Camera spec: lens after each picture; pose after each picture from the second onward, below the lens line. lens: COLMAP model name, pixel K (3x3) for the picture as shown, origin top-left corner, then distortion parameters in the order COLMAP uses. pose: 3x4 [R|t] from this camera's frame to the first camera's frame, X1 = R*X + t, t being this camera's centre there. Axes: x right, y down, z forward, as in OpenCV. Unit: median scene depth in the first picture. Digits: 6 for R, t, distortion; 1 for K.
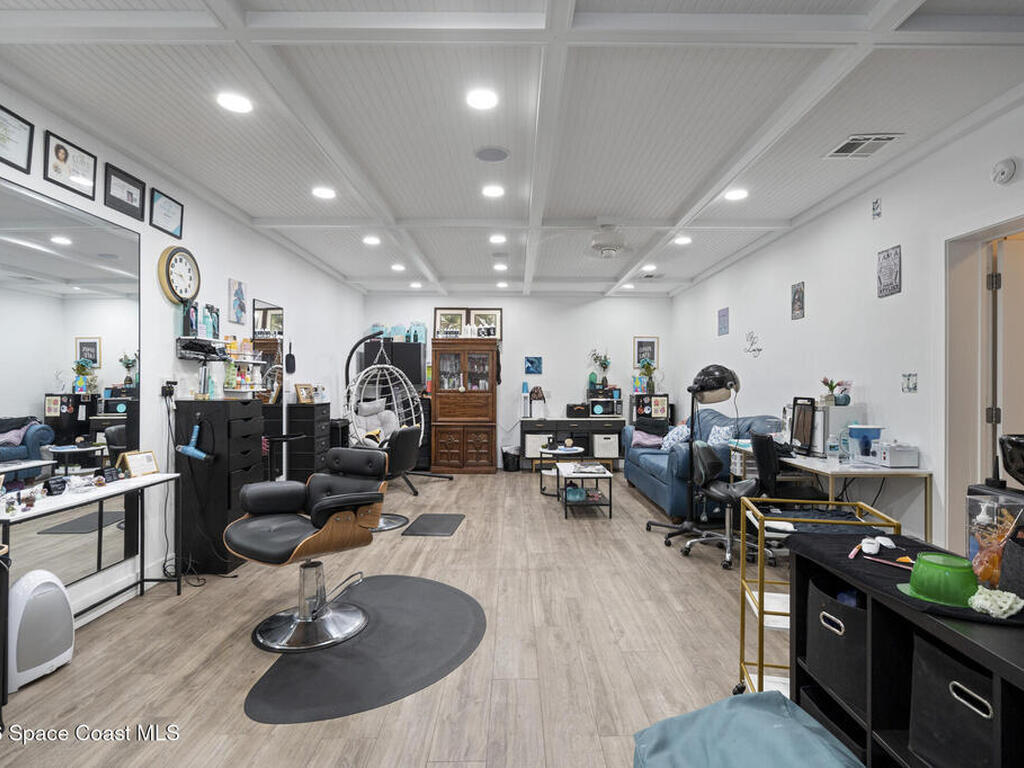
lens RADIAL K [[521.6, 0, 513.0], [0, 521.6, 382.4], [0, 0, 1]] dist [-0.002172, 0.003438]
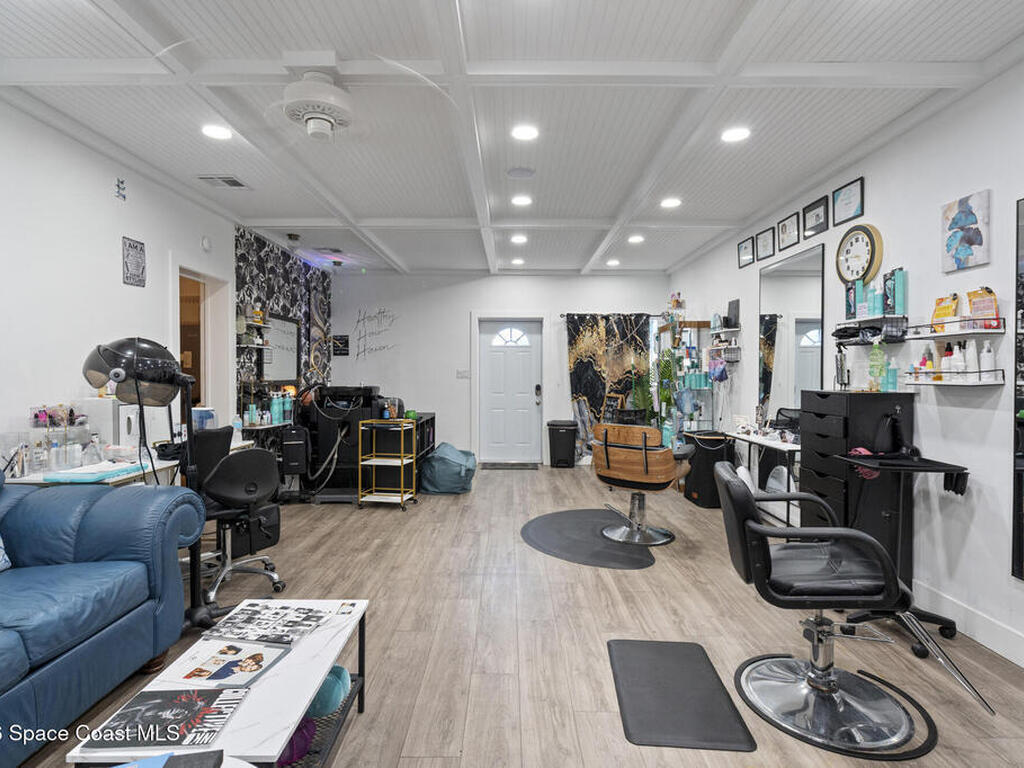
lens RADIAL K [[521.6, 0, 511.5], [0, 521.6, 379.5], [0, 0, 1]] dist [-0.002172, 0.003438]
pose [[-0.999986, -0.000524, -0.005201, -0.014111], [-0.000581, 0.999939, 0.011055, 0.005768], [0.005195, 0.011058, -0.999925, 1.961034]]
